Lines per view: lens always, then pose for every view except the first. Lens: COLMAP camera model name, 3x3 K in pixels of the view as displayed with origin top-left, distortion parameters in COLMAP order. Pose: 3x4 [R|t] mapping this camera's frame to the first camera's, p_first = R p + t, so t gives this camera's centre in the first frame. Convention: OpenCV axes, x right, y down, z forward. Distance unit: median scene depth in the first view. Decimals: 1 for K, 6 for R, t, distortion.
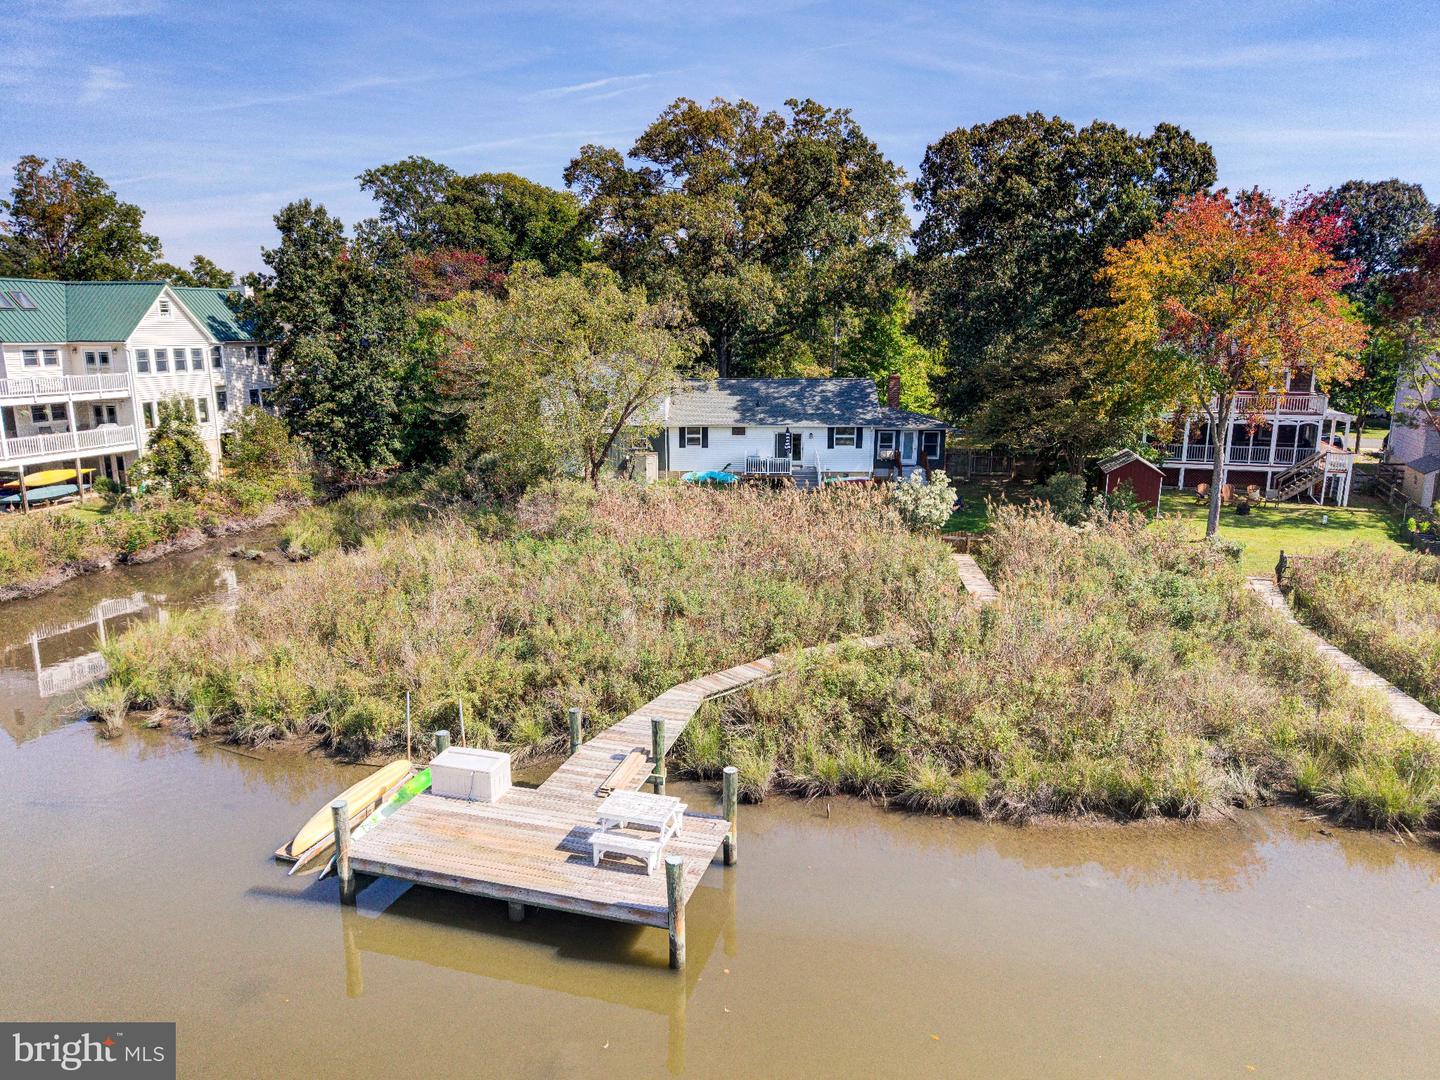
lens RADIAL K [[960.9, 0, 720.0], [0, 960.9, 540.0], [0, 0, 1]] dist [0.037041, -0.041507]
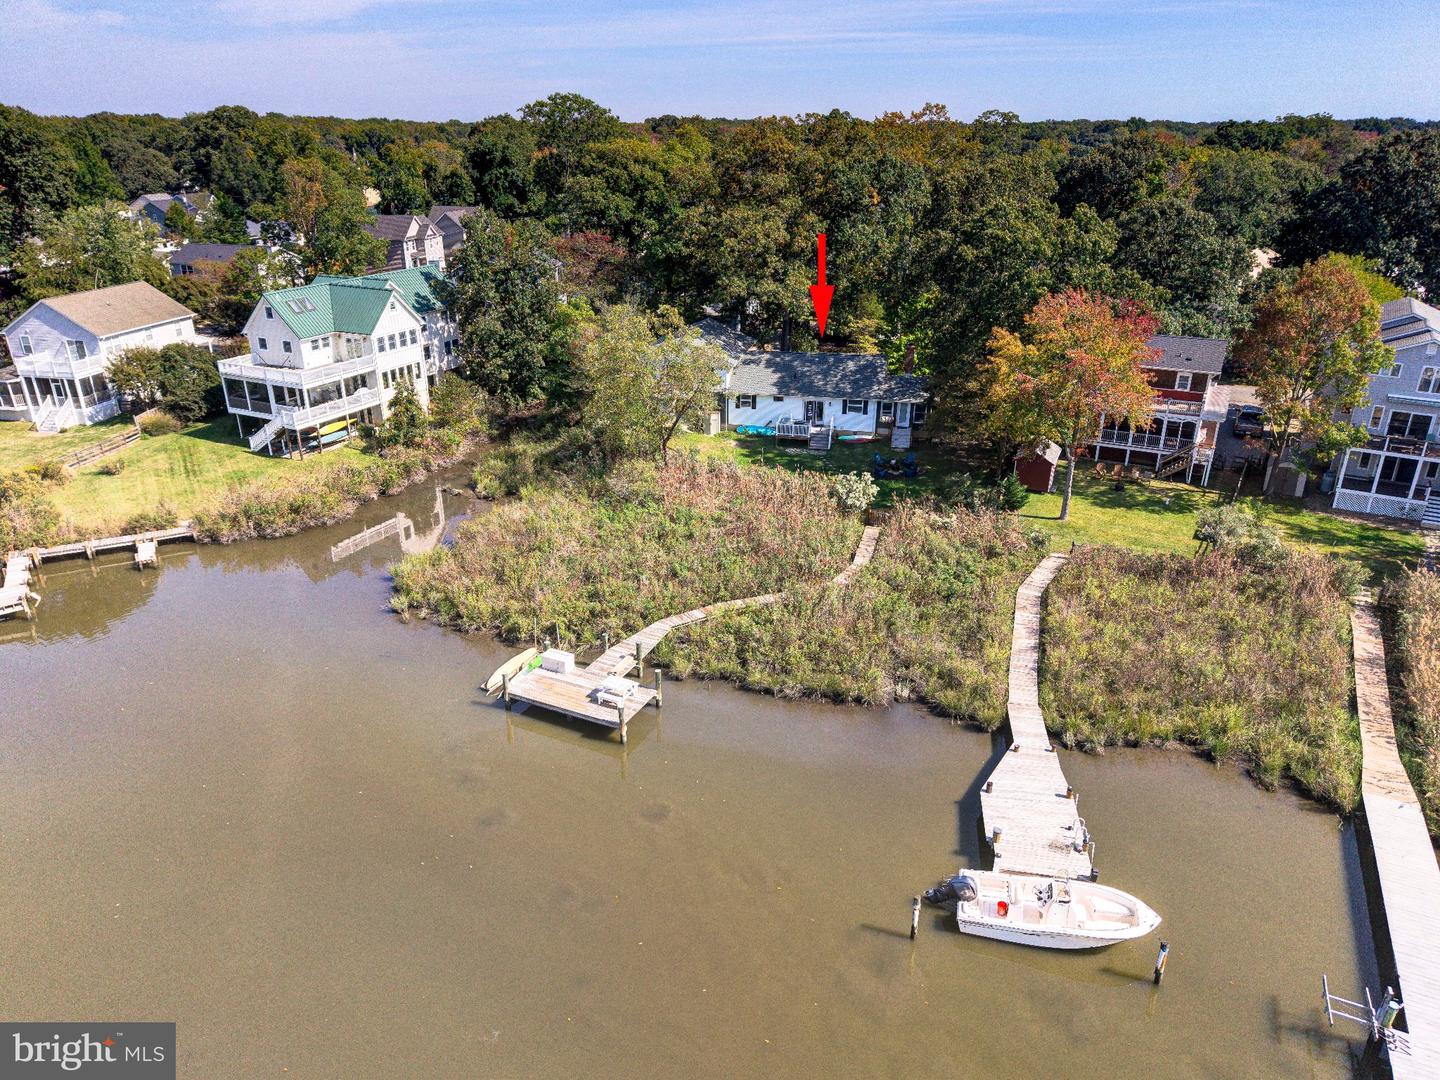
lens RADIAL K [[960.9, 0, 720.0], [0, 960.9, 540.0], [0, 0, 1]] dist [0.037041, -0.041507]
pose [[0.986280, 0.062968, -0.152603, 0.186361], [-0.033533, 0.981542, 0.188285, -0.198187], [0.161642, -0.180585, 0.970186, -0.459579]]
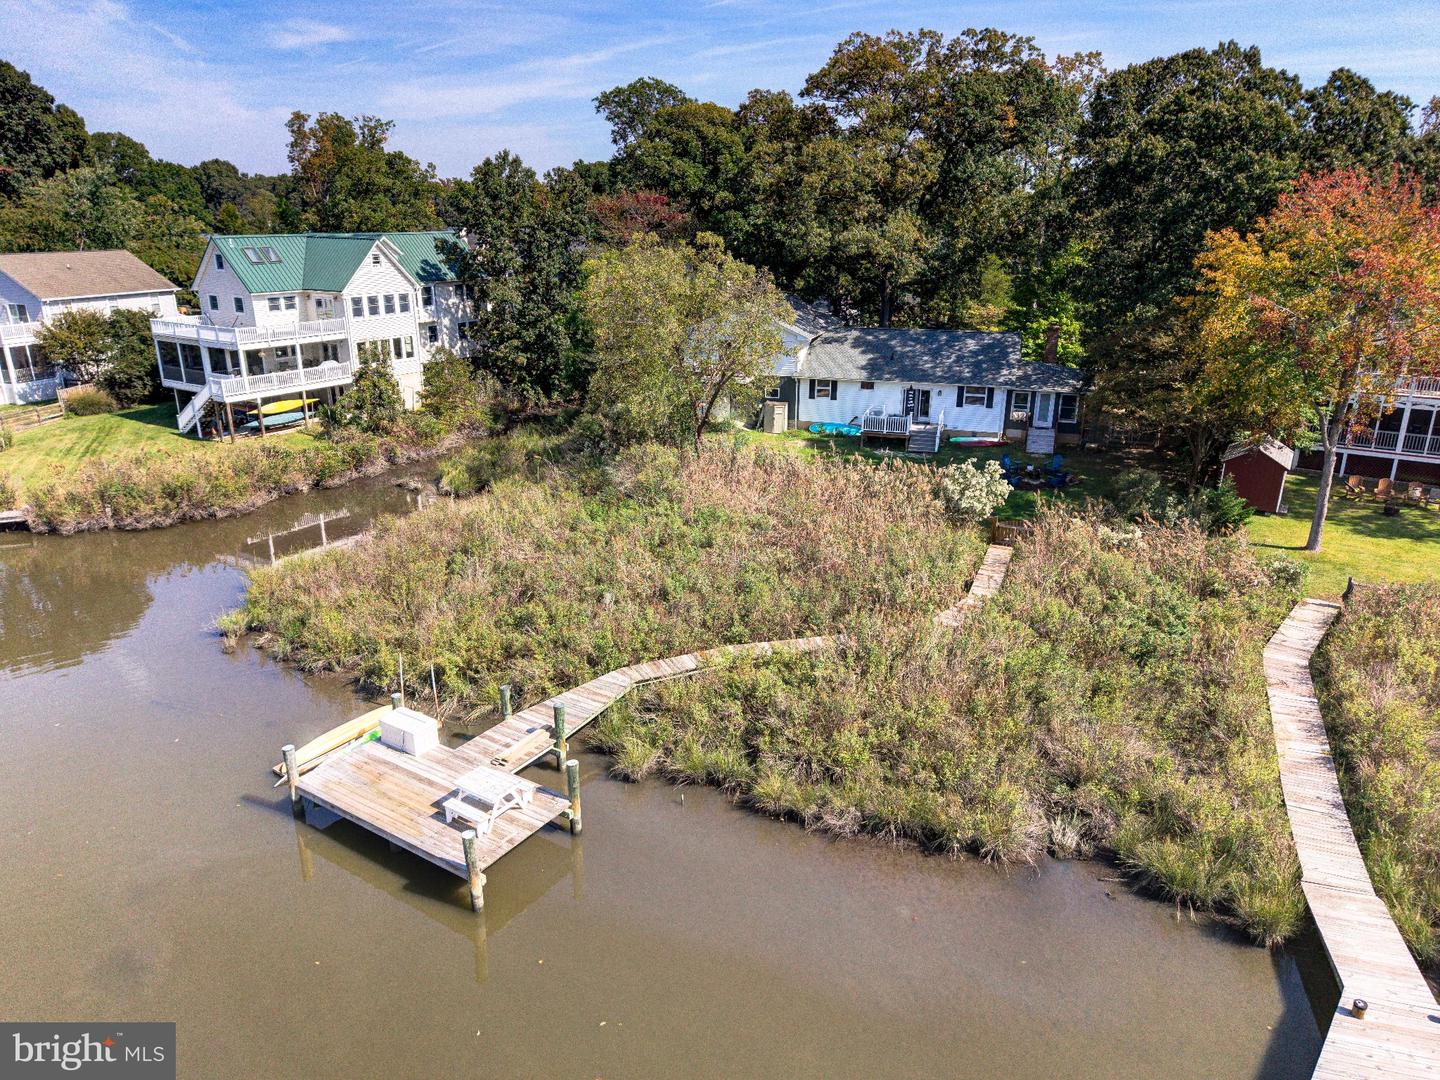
lens RADIAL K [[963.0, 0, 720.0], [0, 963.0, 540.0], [0, 0, 1]] dist [0.023988, -0.026532]
pose [[0.959658, 0.089062, -0.266694, 0.180077], [-0.058782, 0.991098, 0.119457, -0.073918], [0.274958, -0.098961, 0.956350, -0.038633]]
